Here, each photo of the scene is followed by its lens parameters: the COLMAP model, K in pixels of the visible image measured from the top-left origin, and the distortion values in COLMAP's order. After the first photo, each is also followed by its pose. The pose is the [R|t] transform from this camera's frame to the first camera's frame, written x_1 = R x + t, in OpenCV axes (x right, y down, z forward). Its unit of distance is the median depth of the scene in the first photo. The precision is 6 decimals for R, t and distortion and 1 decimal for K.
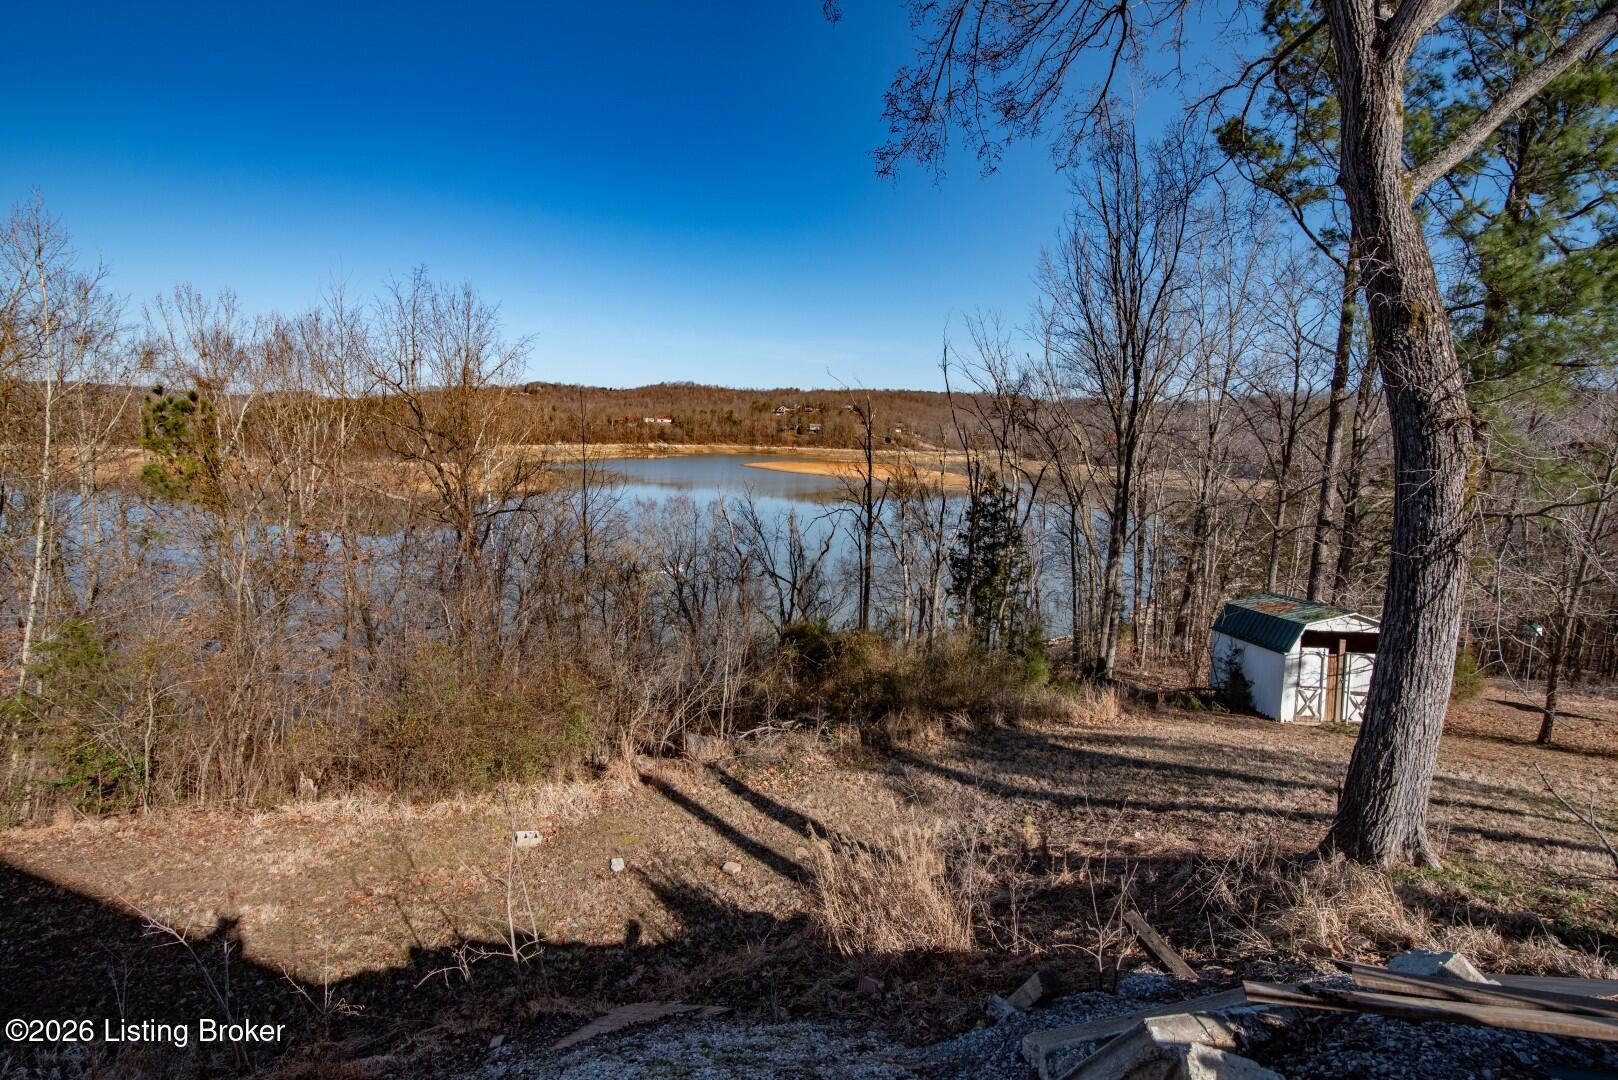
lens RADIAL K [[777.2, 0, 809.0], [0, 777.2, 540.0], [0, 0, 1]] dist [-0.010467, -0.000072]
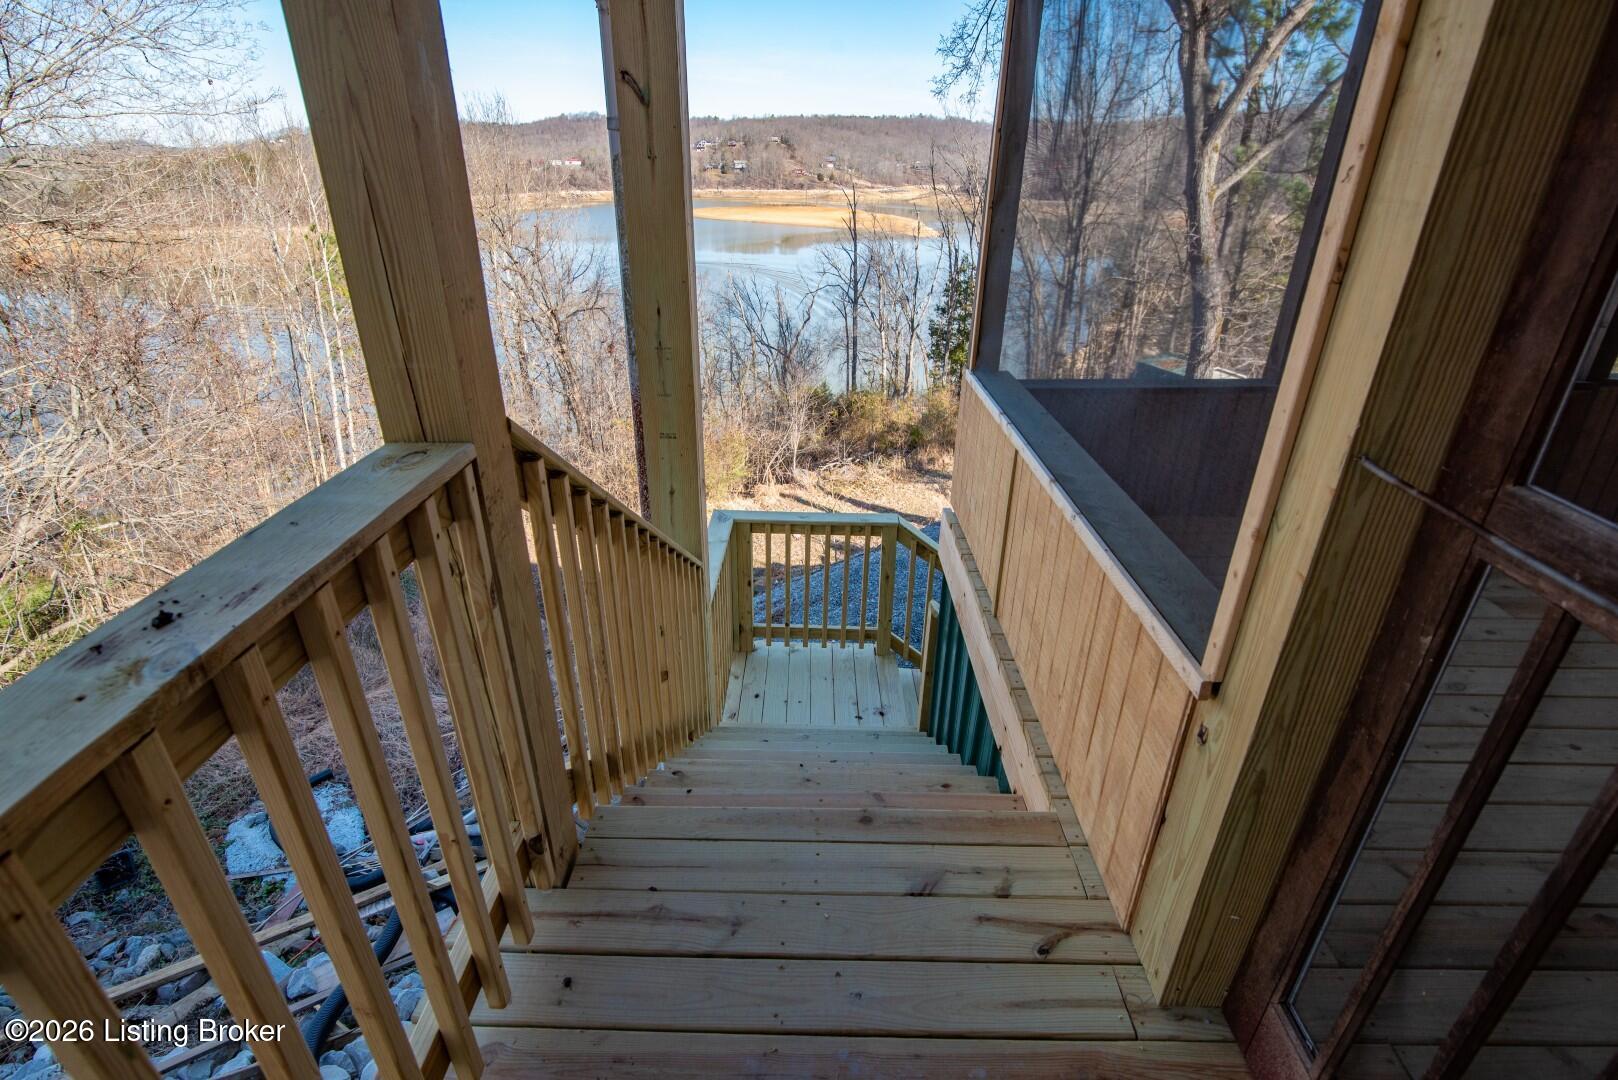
lens RADIAL K [[777.2, 0, 809.0], [0, 777.2, 540.0], [0, 0, 1]] dist [-0.010467, -0.000072]
pose [[0.995357, -0.067163, 0.068946, -0.138216], [0.042852, 0.950620, 0.307386, -0.052169], [-0.086186, -0.303004, 0.949084, -0.298153]]
